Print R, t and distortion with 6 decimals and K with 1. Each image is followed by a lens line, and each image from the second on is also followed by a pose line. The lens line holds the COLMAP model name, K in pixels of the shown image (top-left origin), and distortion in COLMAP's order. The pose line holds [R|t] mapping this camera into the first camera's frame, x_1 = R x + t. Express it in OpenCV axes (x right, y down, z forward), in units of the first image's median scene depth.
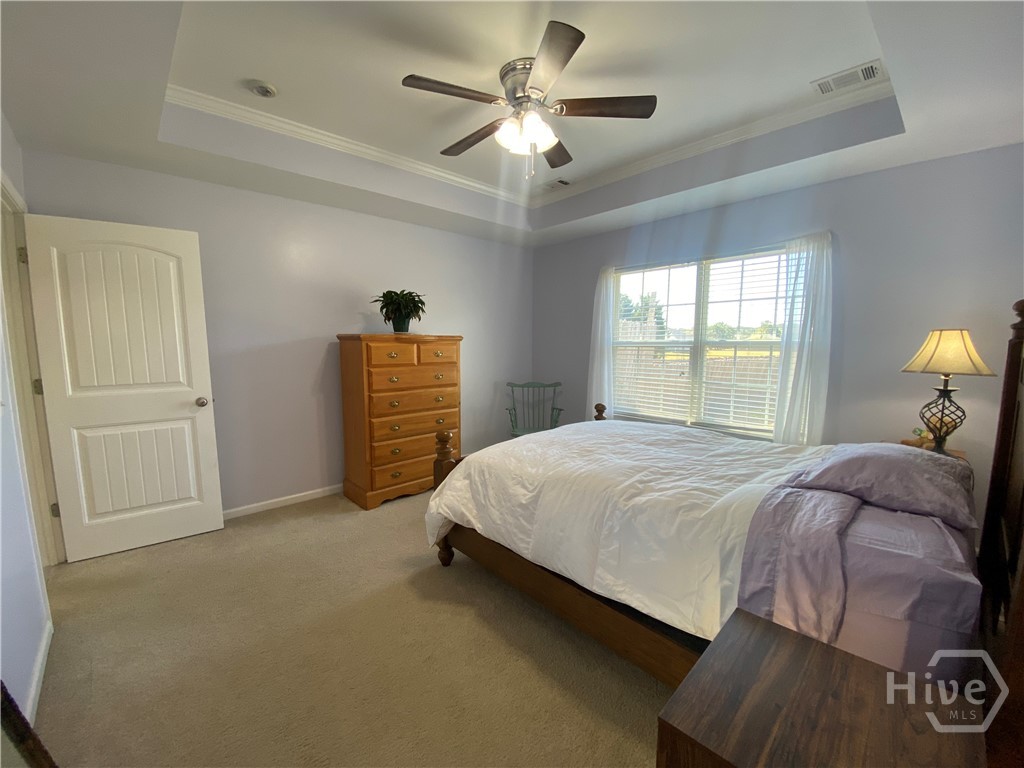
lens RADIAL K [[416.8, 0, 507.8], [0, 416.8, 389.9], [0, 0, 1]] dist [0.014736, -0.017383]
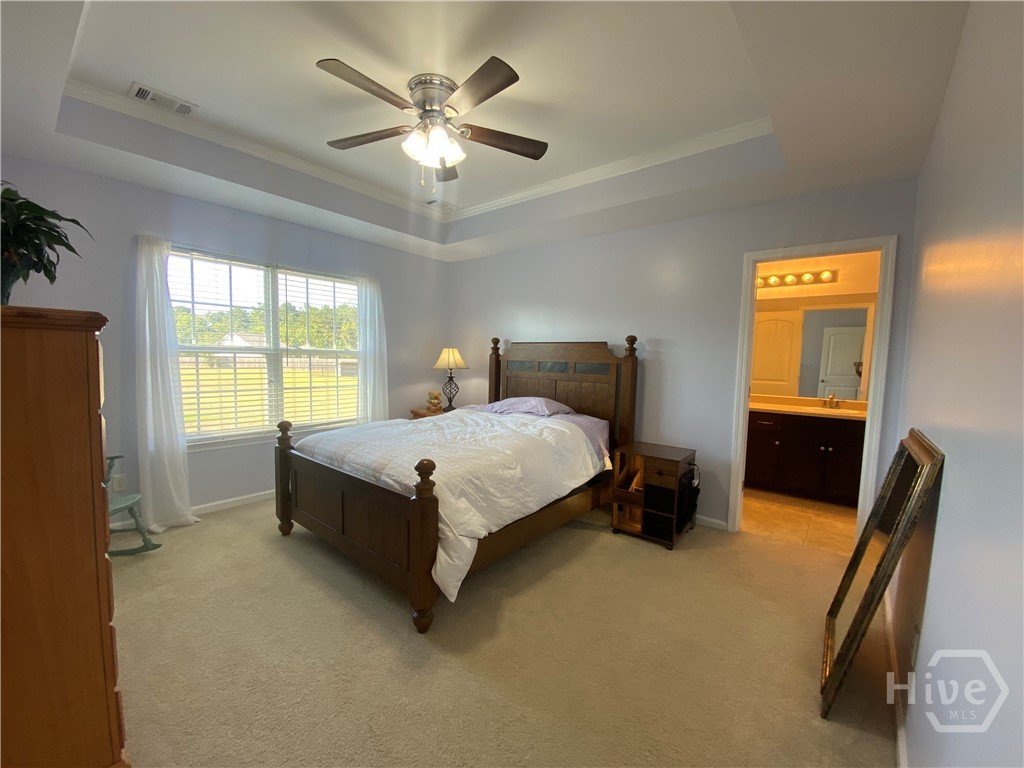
lens RADIAL K [[416.8, 0, 507.8], [0, 416.8, 389.9], [0, 0, 1]] dist [0.014736, -0.017383]
pose [[-0.141544, -0.081596, 0.986563, -1.017844], [0.093209, 0.991071, 0.095342, -0.103236], [-0.985534, 0.105452, -0.132675, 0.996302]]
